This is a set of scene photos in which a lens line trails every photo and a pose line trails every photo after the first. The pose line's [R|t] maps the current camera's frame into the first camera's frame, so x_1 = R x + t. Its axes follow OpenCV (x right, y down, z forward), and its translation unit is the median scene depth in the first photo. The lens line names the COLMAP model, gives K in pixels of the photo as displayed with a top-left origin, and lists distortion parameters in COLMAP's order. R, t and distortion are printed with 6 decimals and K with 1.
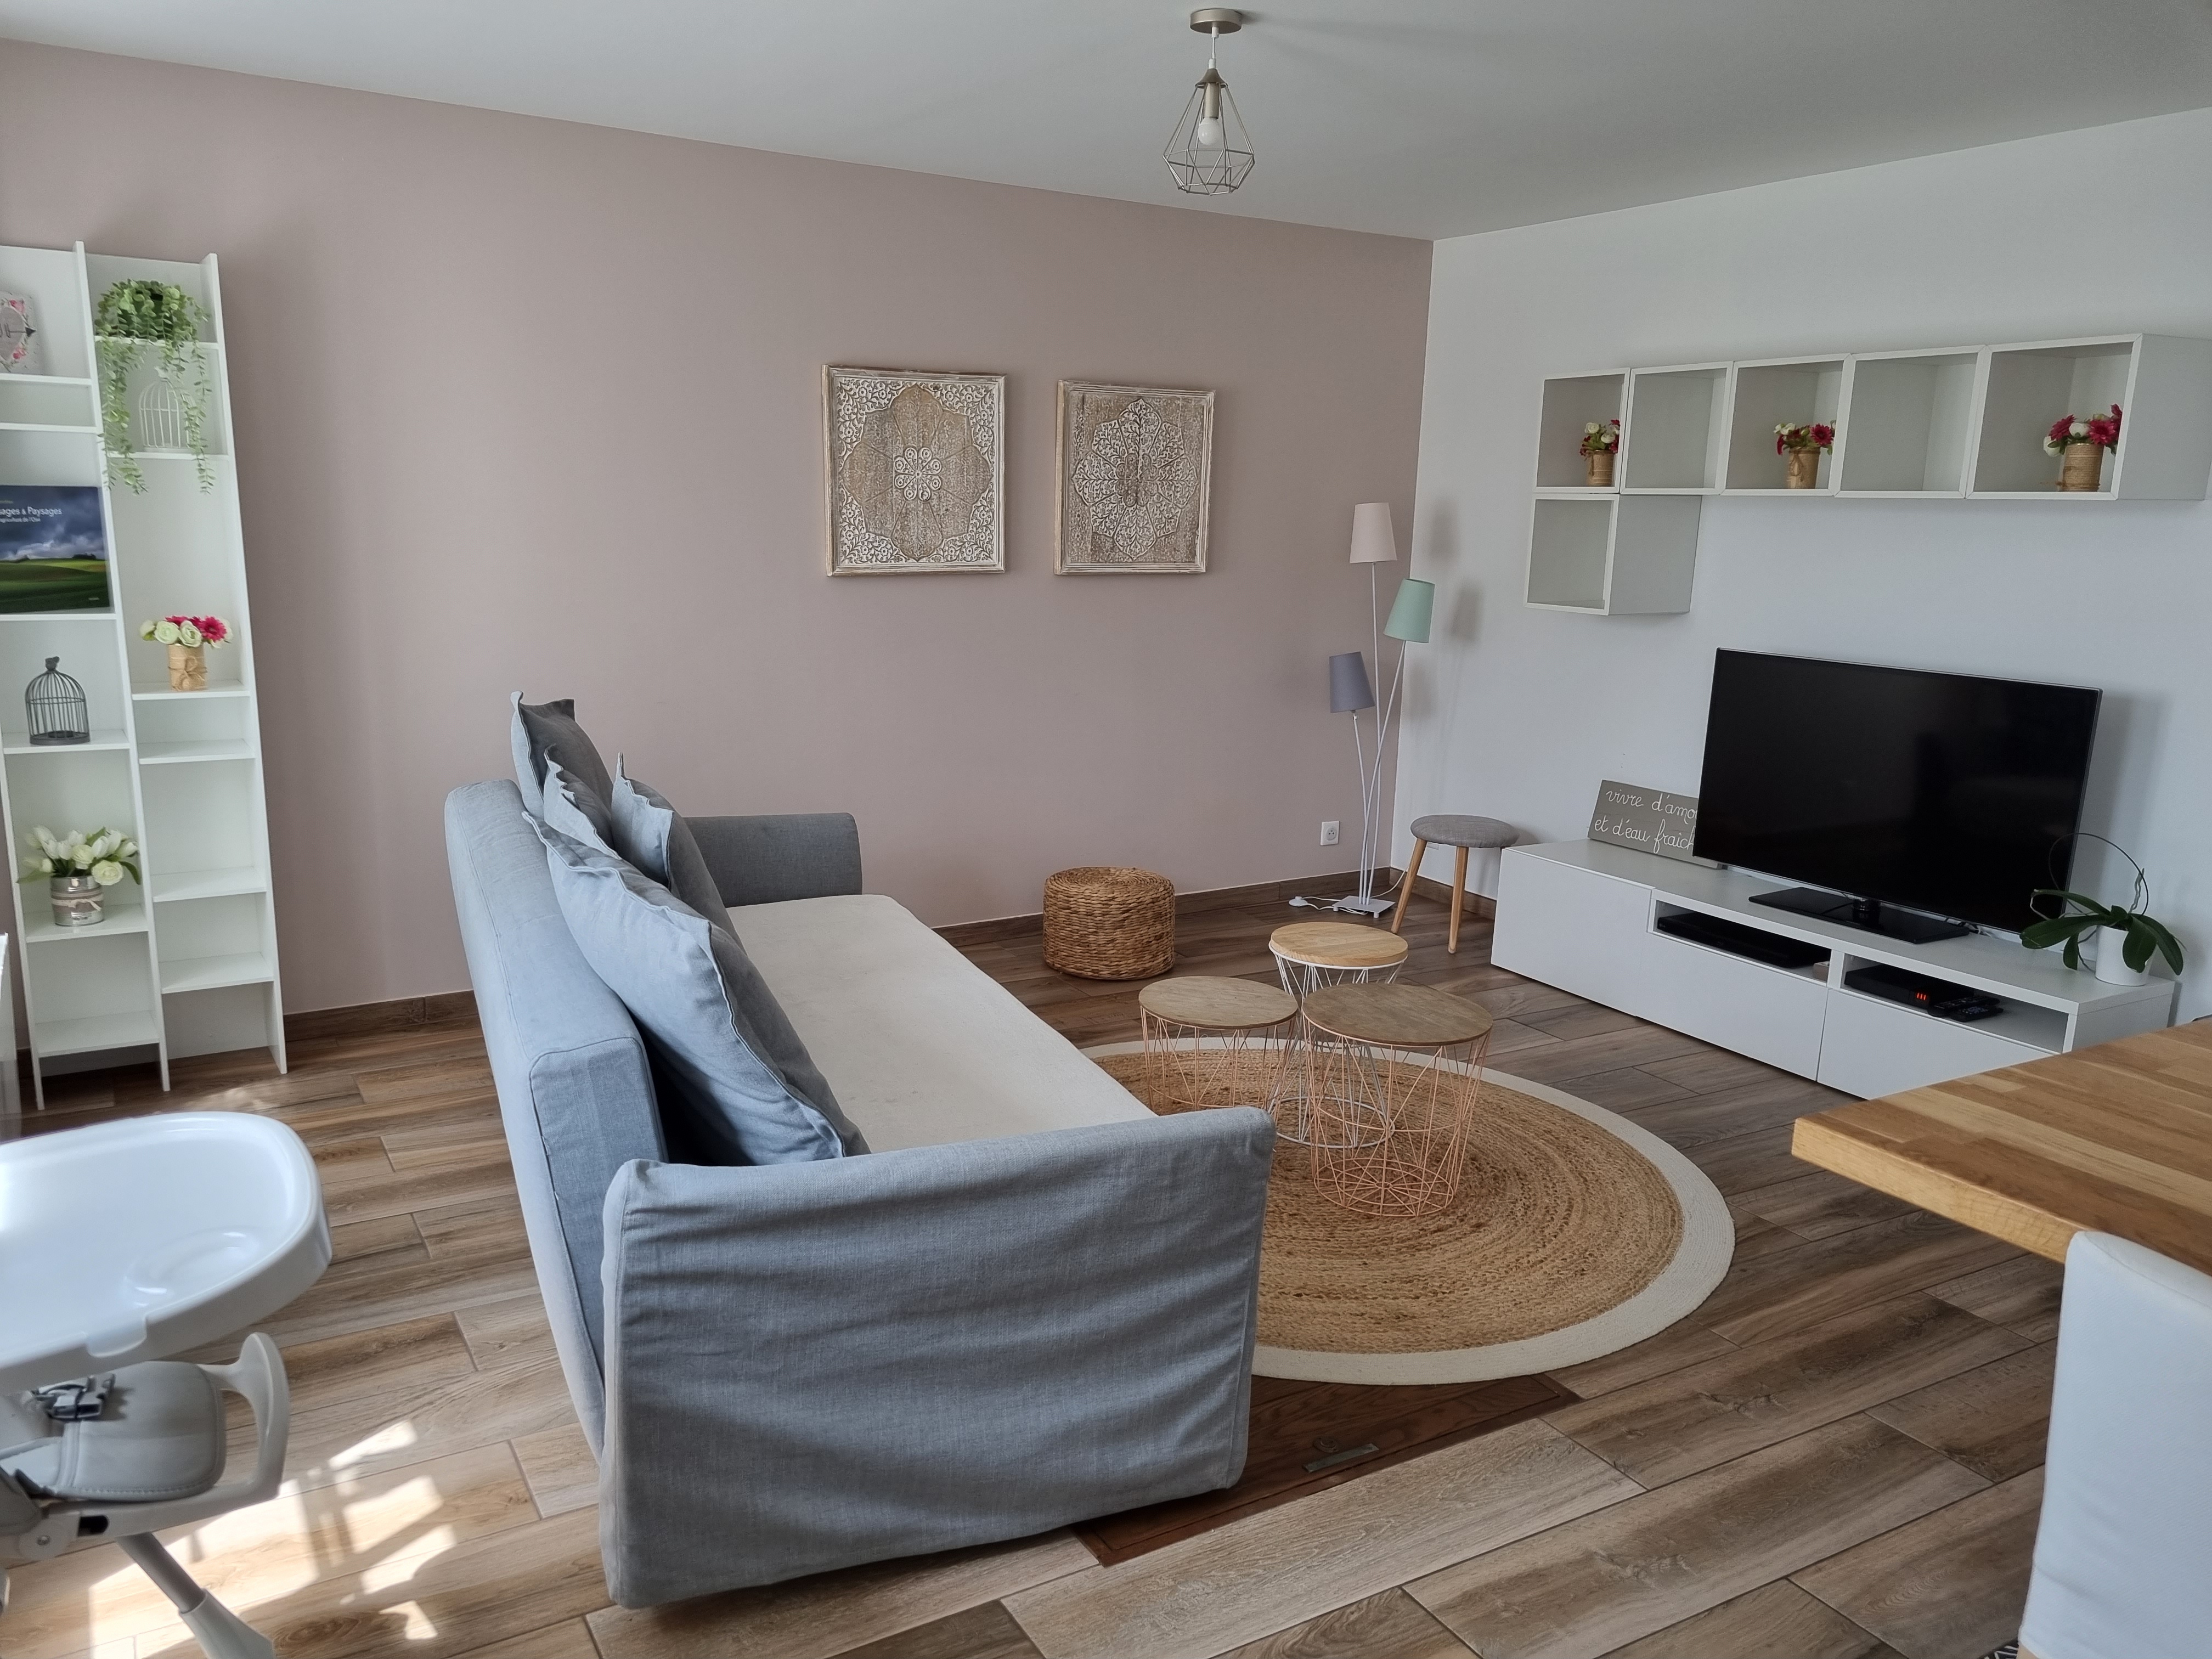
lens RADIAL K [[1667.6, 0, 1102.2], [0, 1667.6, 839.9], [0, 0, 1]] dist [0.050456, -0.018779]
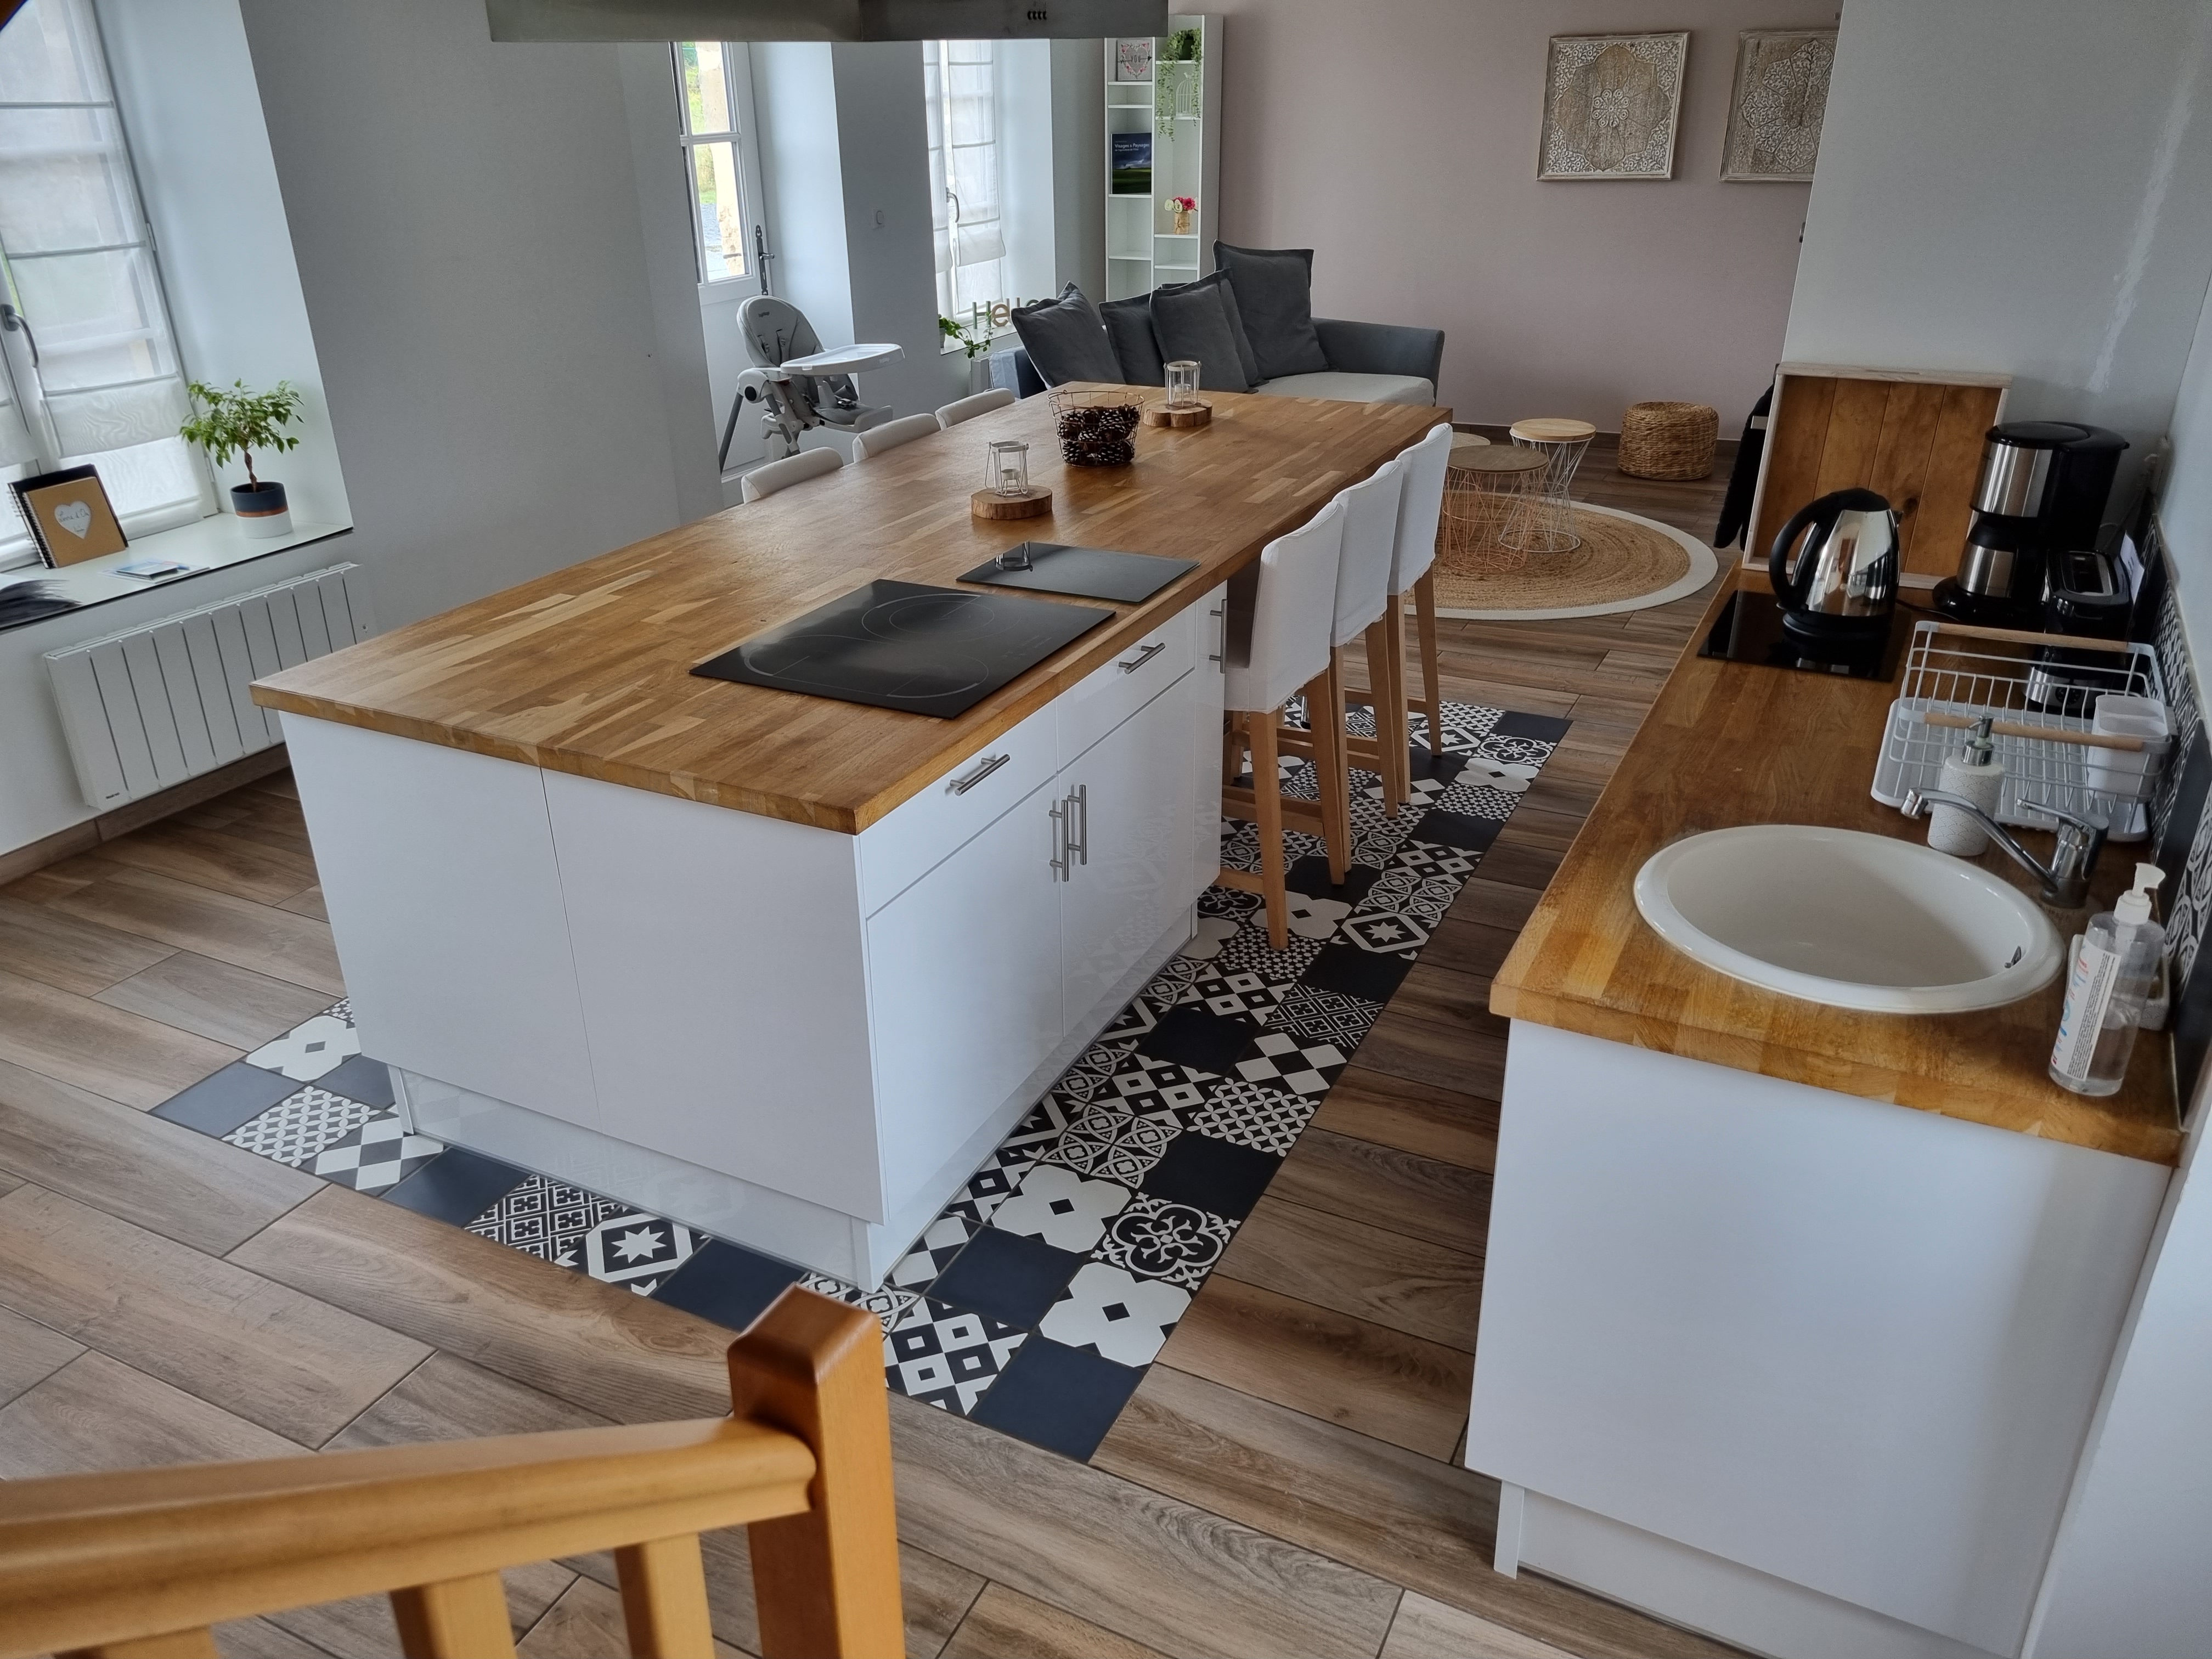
lens RADIAL K [[1667.6, 0, 1096.0], [0, 1667.6, 829.6], [0, 0, 1]] dist [0.050456, -0.018779]
pose [[0.560971, 0.328770, -0.759751, 0.988825], [-0.139236, 0.942153, 0.304895, -0.008157], [0.816042, -0.065253, 0.574297, -0.281972]]
